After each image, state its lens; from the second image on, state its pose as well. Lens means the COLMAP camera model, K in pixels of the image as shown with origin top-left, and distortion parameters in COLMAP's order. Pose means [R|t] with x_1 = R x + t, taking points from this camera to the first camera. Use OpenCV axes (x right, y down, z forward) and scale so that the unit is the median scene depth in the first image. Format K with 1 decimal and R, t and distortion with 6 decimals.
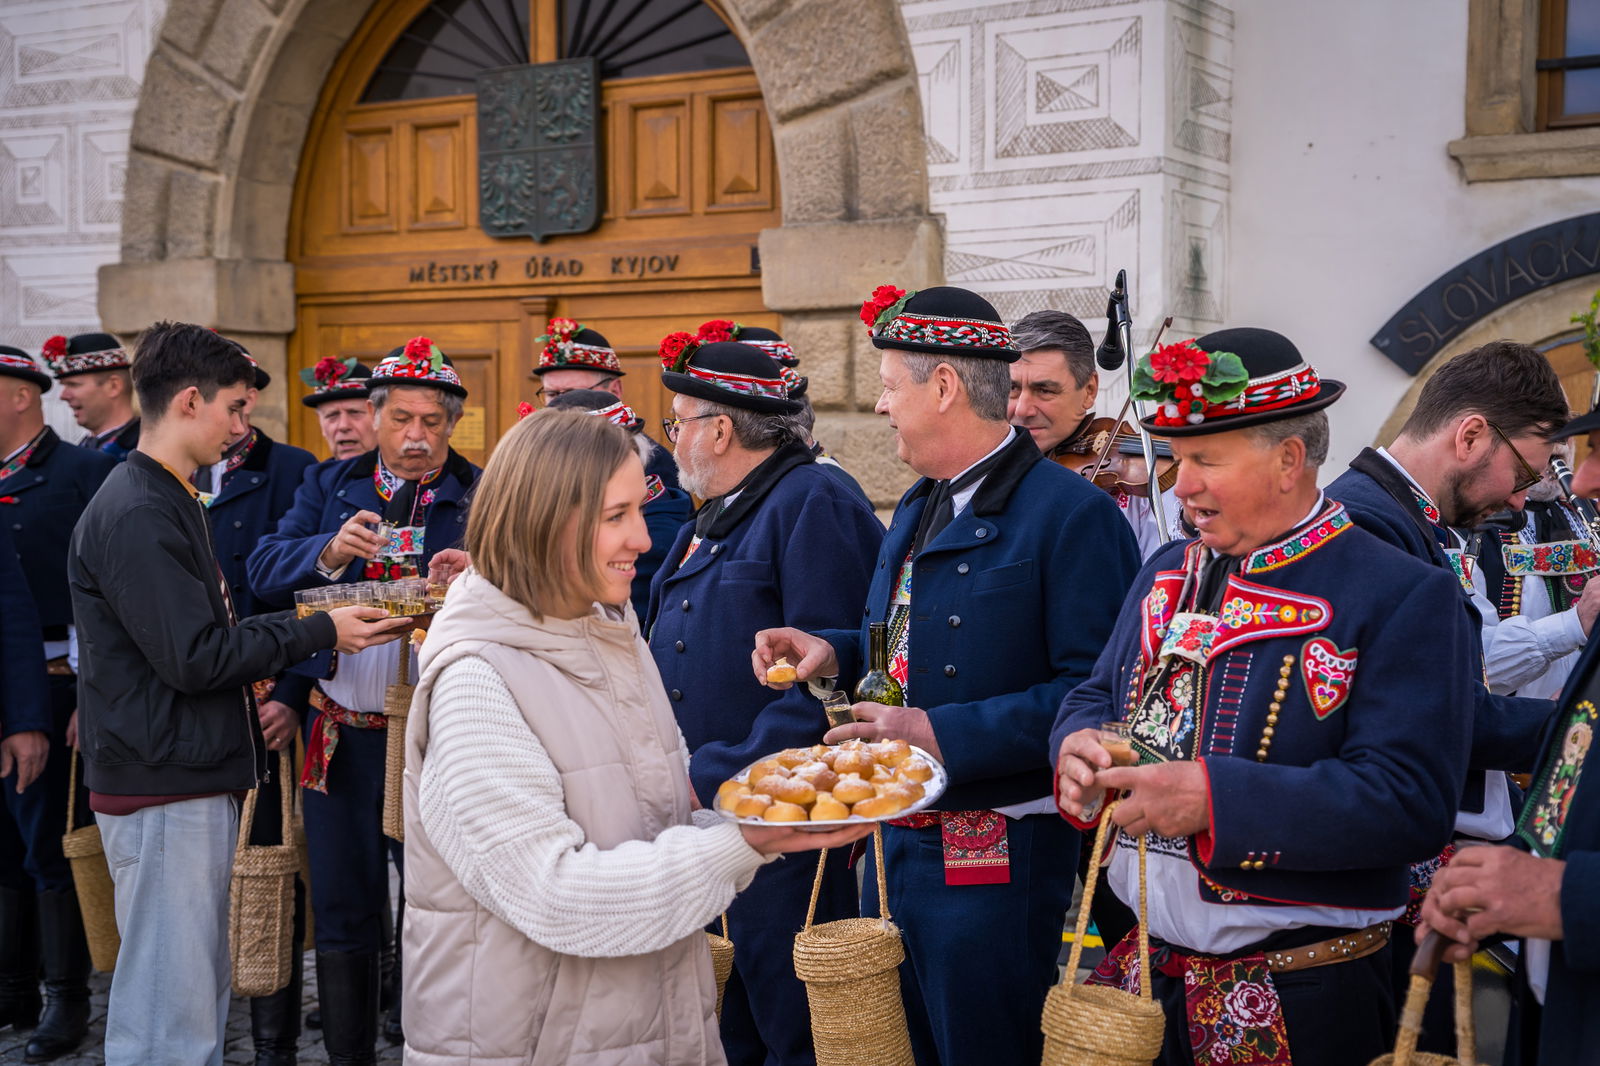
lens RADIAL K [[2251.6, 0, 800.0], [0, 2251.6, 533.0], [0, 0, 1]] dist [0.102000, -0.004372]
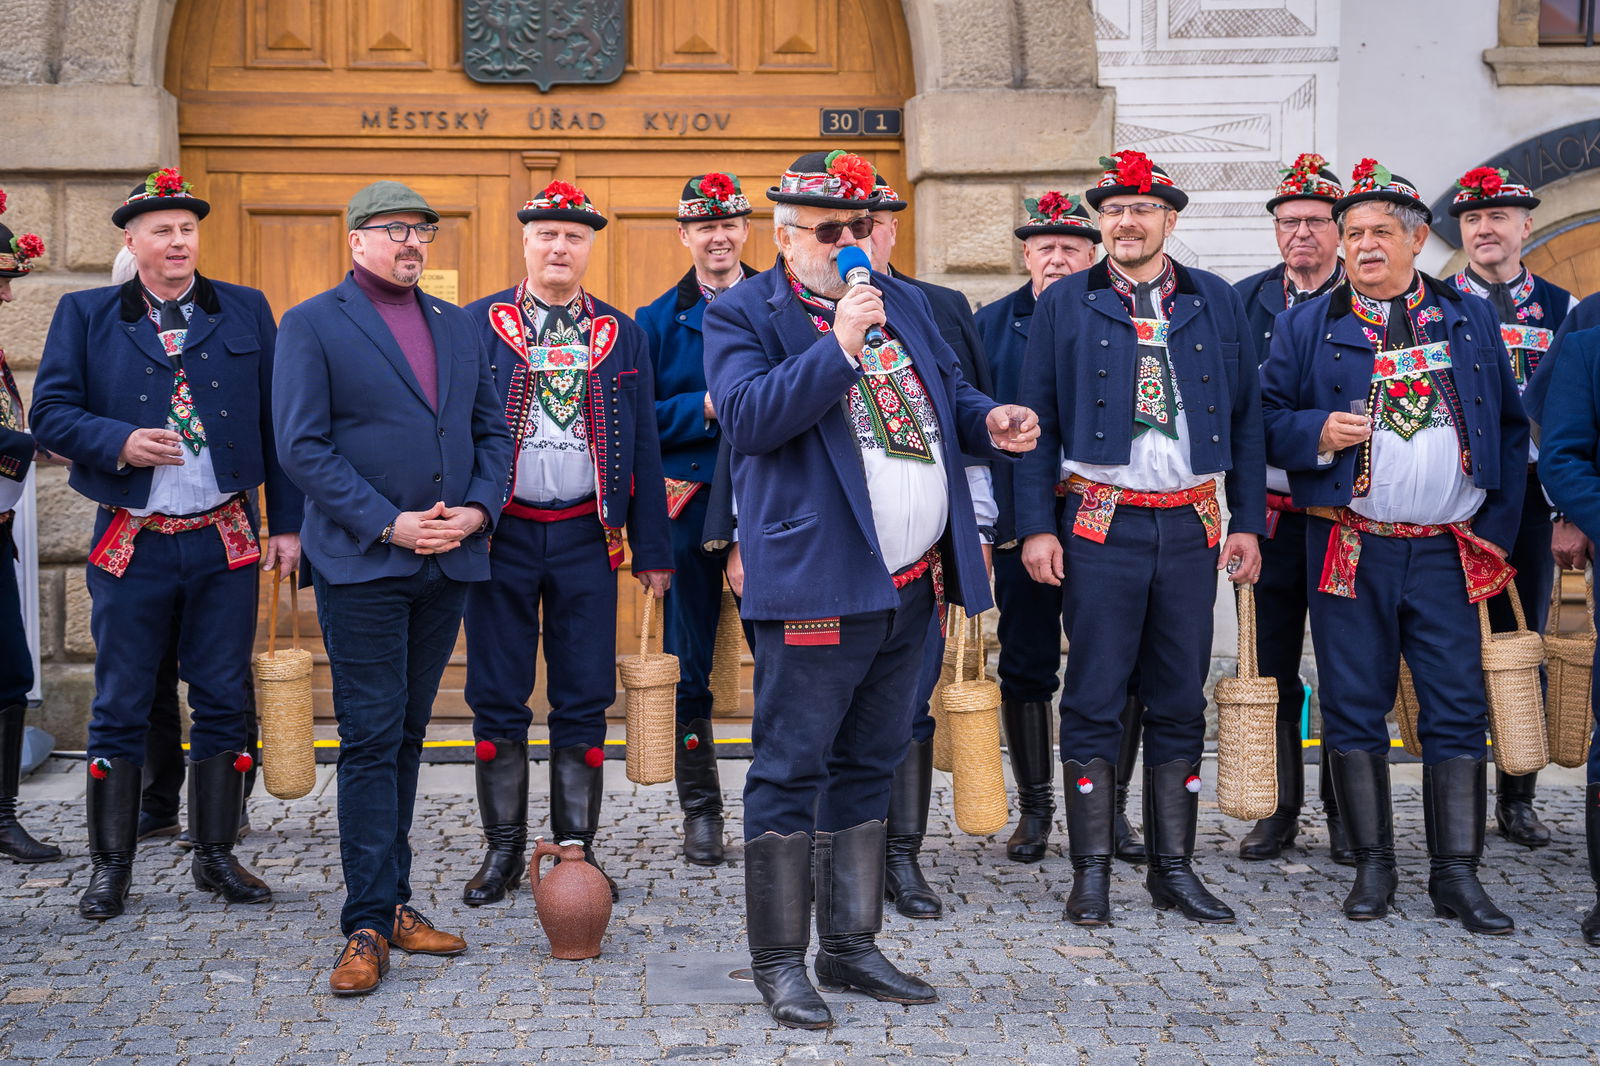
lens RADIAL K [[2492.8, 0, 800.0], [0, 2492.8, 533.0], [0, 0, 1]] dist [0.142175, -0.036770]
pose [[0.830050, -0.041078, 0.556175, -0.713182], [0.026089, 0.999052, 0.034852, 0.023133], [-0.557079, -0.014418, 0.830334, 0.094200]]
